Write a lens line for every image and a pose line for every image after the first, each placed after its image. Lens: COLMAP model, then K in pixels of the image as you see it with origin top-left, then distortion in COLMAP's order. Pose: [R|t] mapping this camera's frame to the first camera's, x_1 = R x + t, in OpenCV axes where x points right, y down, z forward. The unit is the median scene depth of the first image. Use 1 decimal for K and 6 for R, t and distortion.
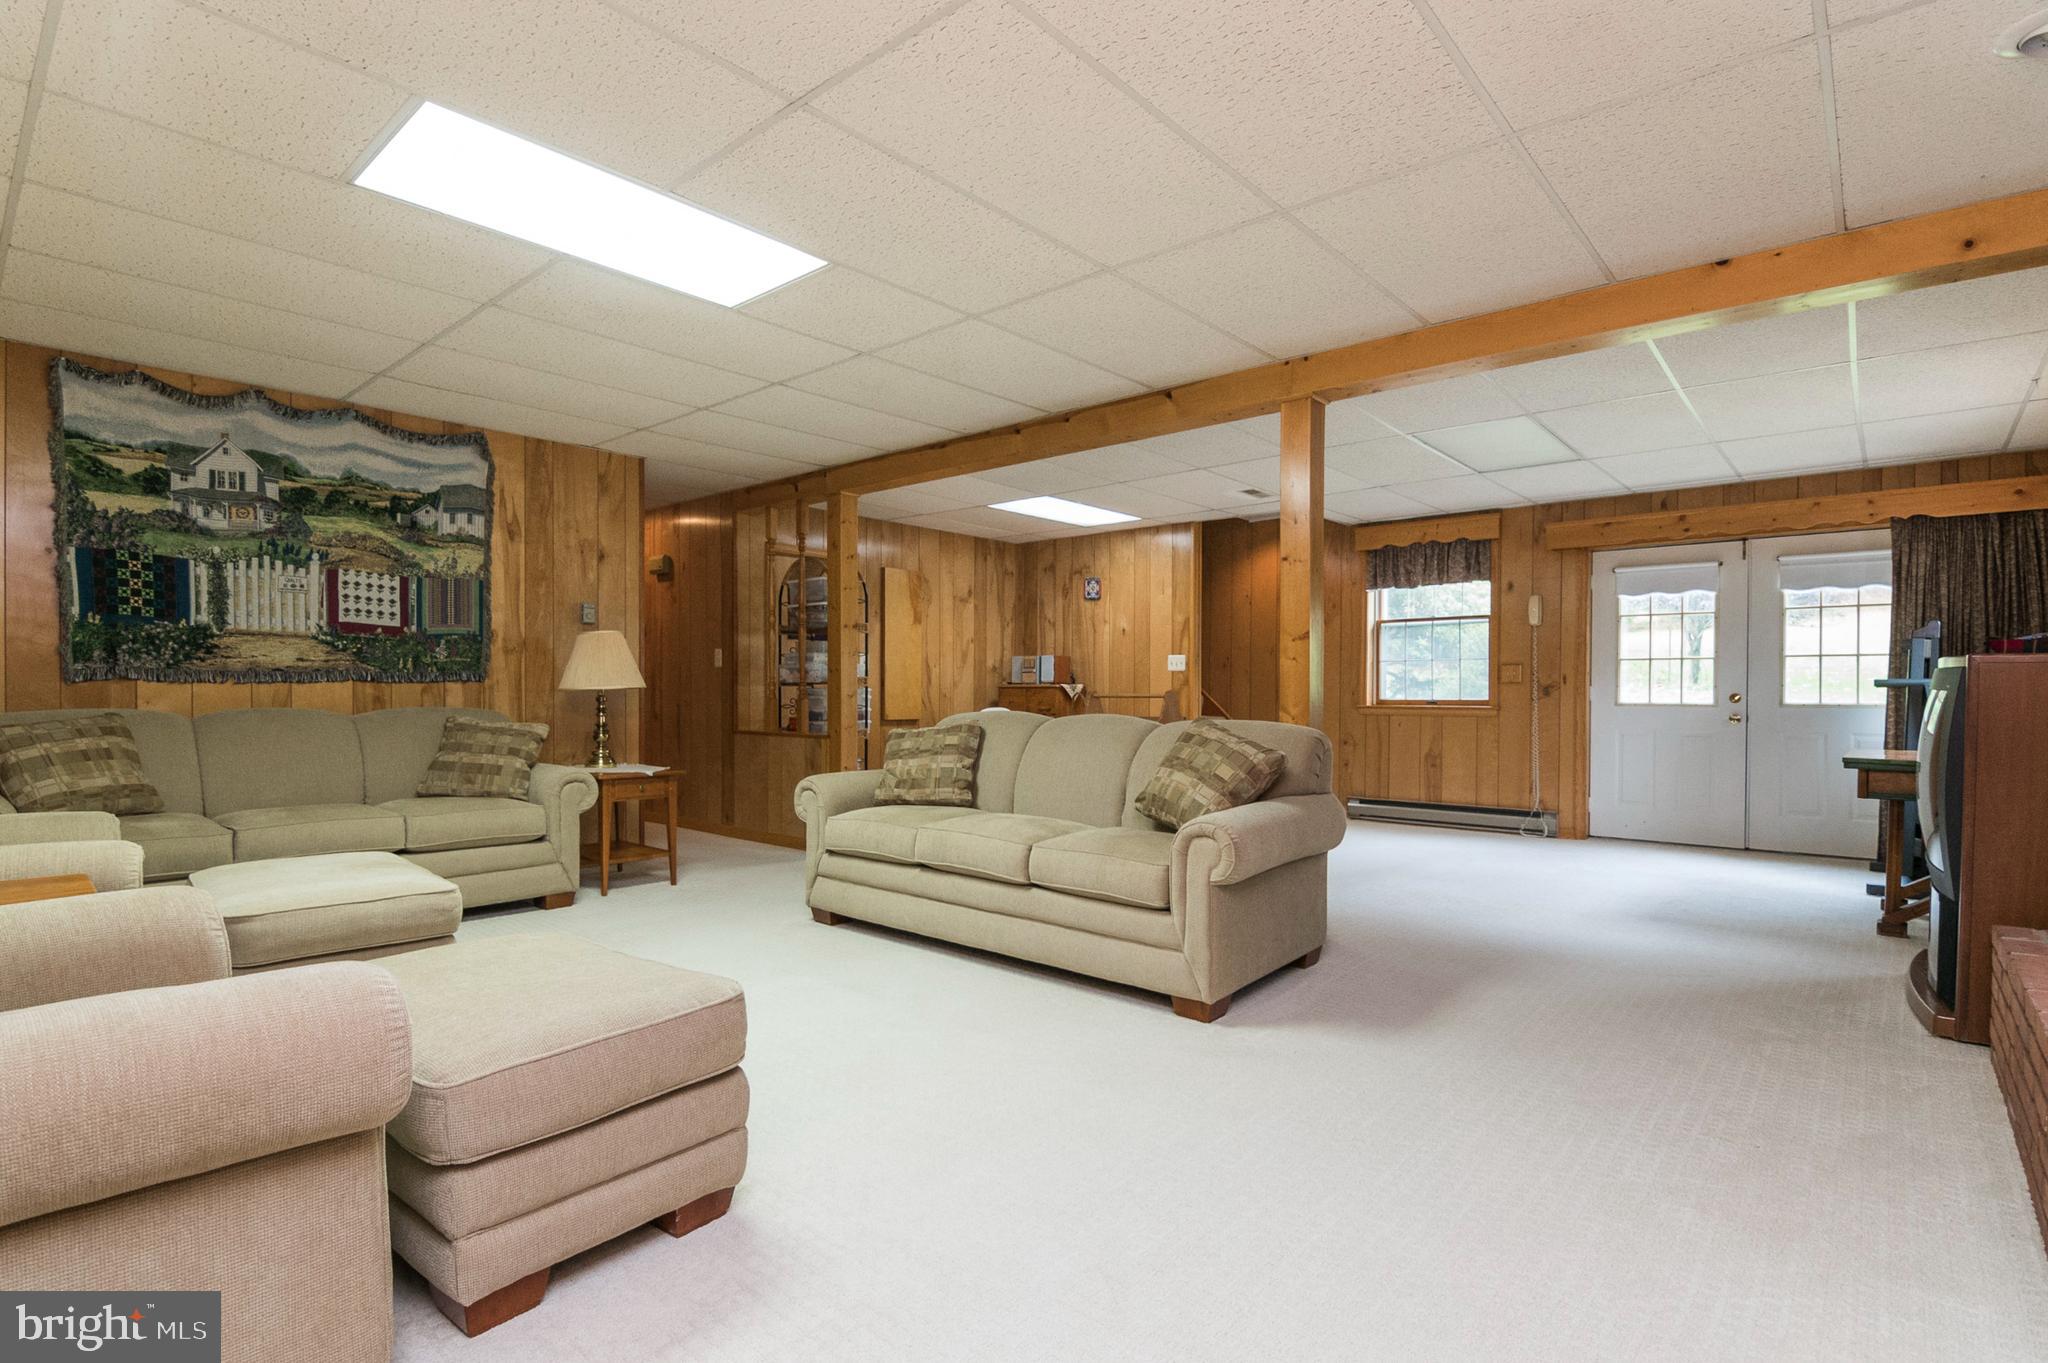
lens RADIAL K [[971.7, 0, 1020.9], [0, 971.7, 691.3], [0, 0, 1]] dist [-0.029228, -0.000643]
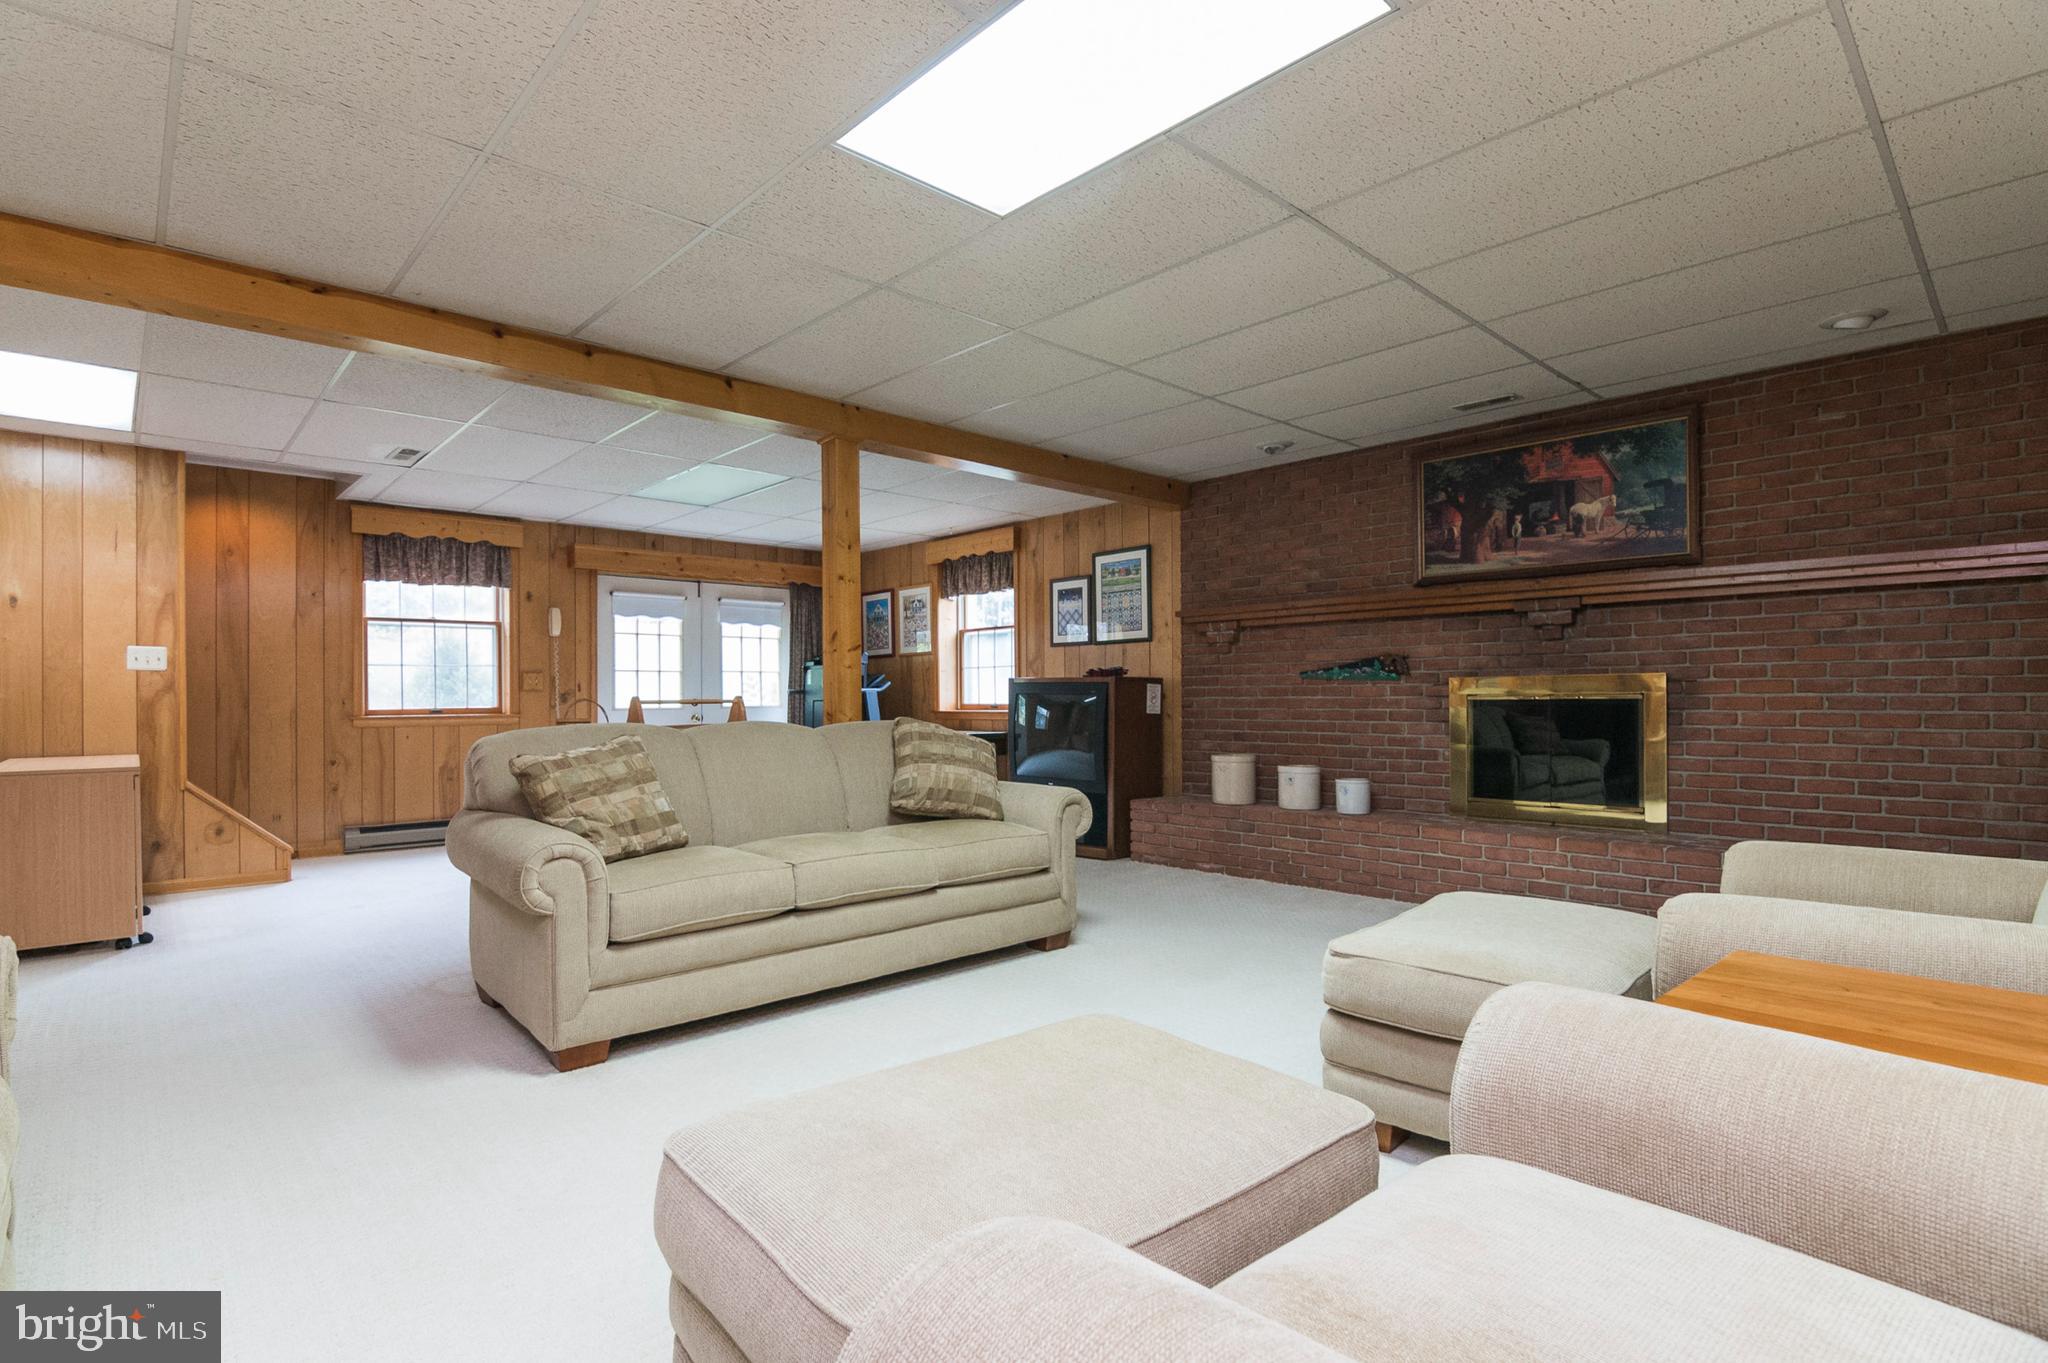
lens RADIAL K [[994.3, 0, 1025.0], [0, 994.3, 694.8], [0, 0, 1]] dist [-0.014371, -0.002024]
pose [[0.107015, 0.004090, 0.994249, -0.485952], [0.012926, 0.999901, -0.005504, 0.008400], [-0.994173, 0.013441, 0.106951, 0.365236]]
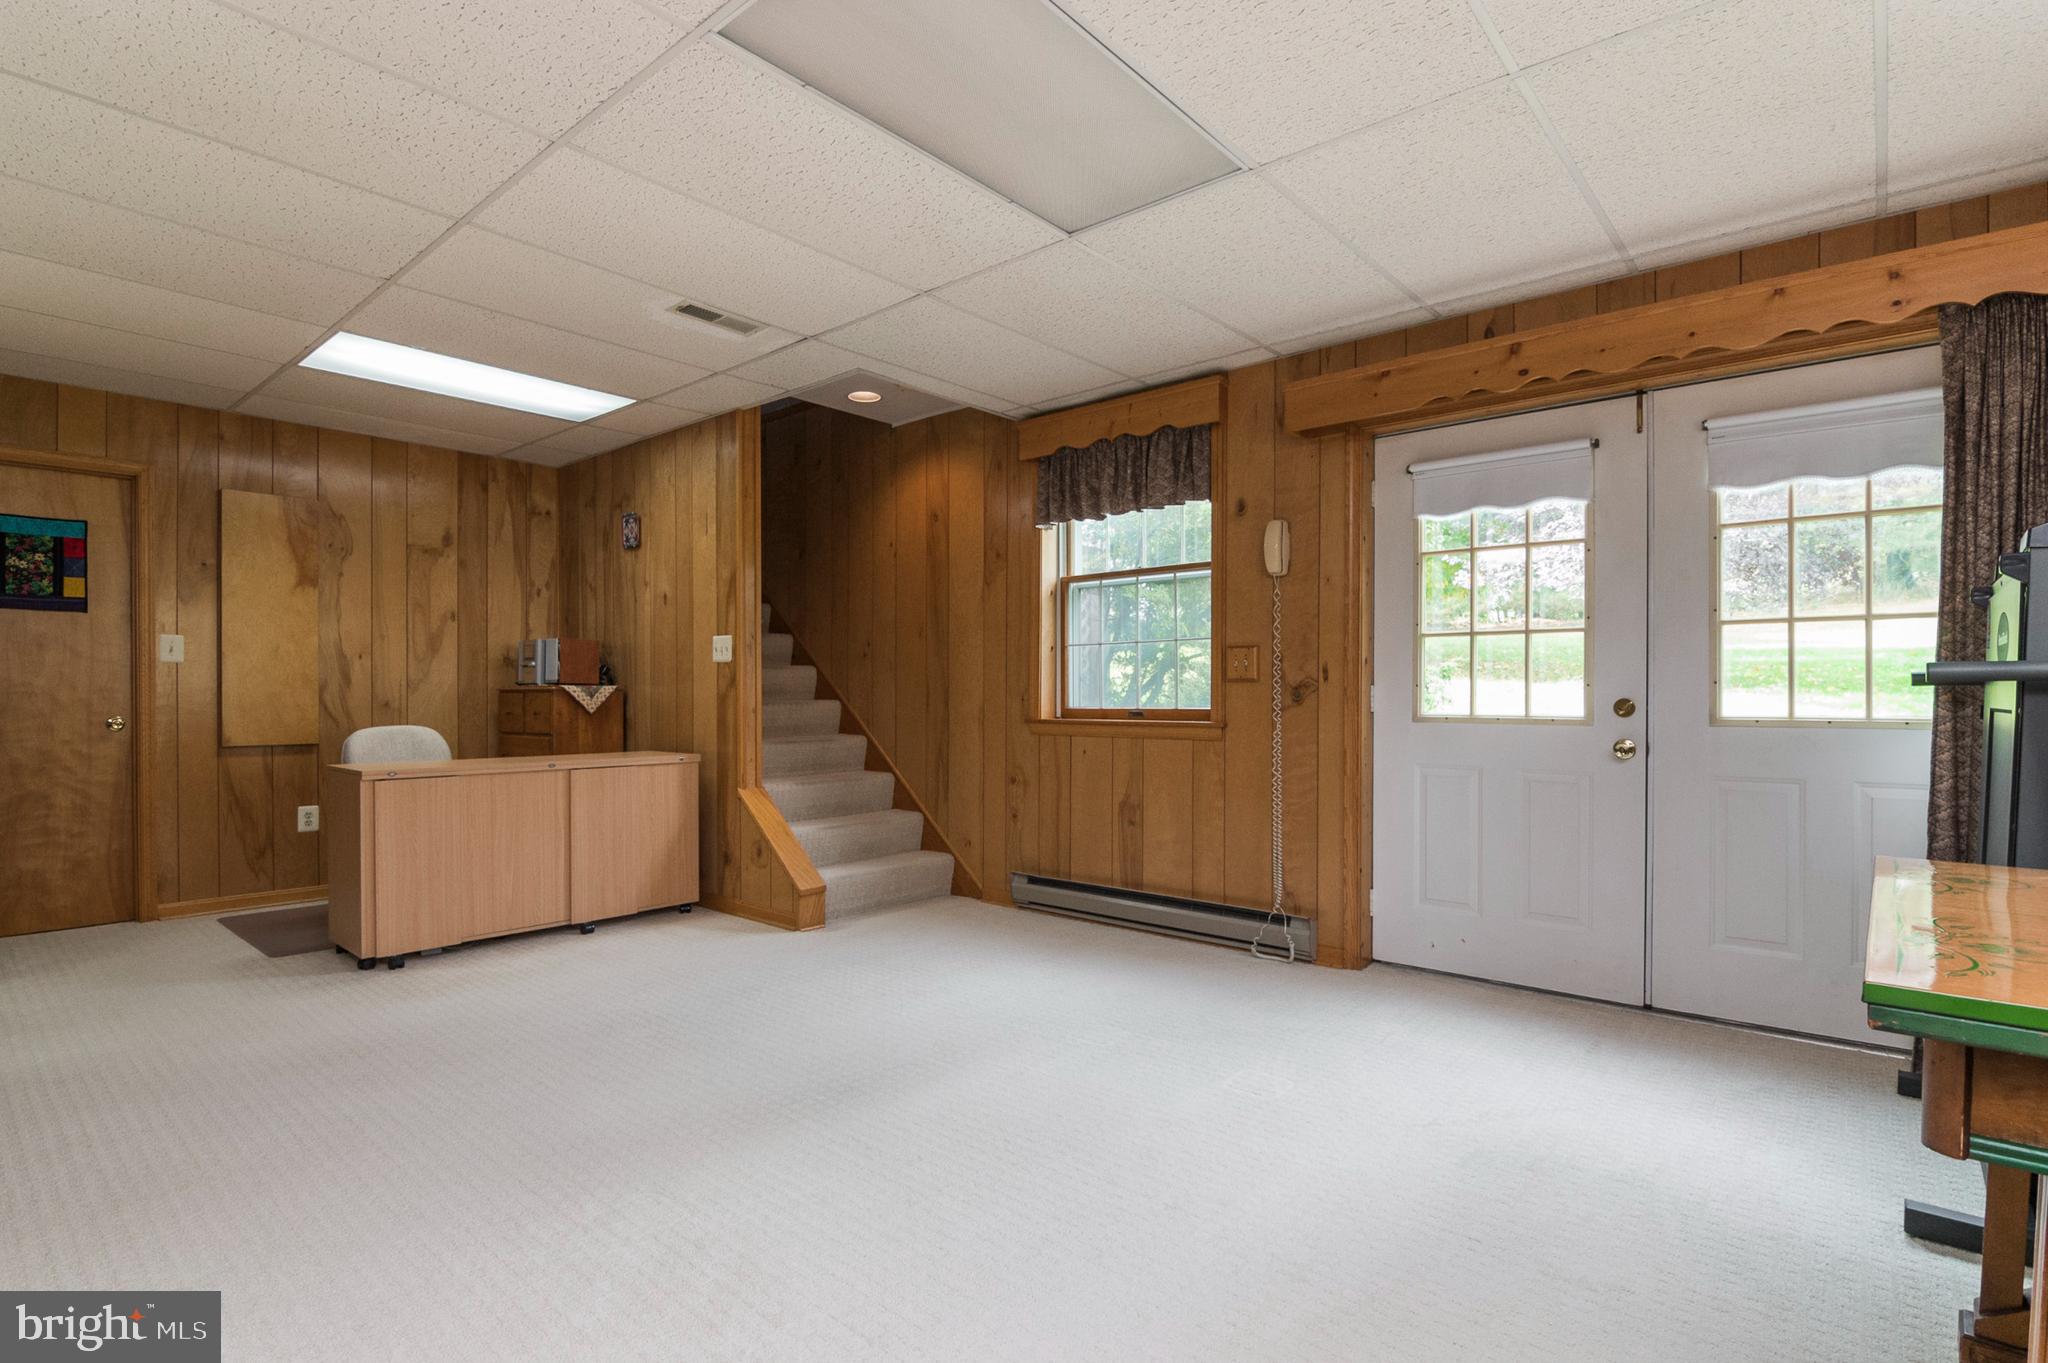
lens RADIAL K [[994.3, 0, 1025.0], [0, 994.3, 694.8], [0, 0, 1]] dist [-0.014371, -0.002024]
pose [[0.999984, -0.000235, -0.005680, 0.386551], [0.000211, 0.999991, -0.004240, 0.002457], [0.005681, 0.004238, 0.999975, 0.423948]]
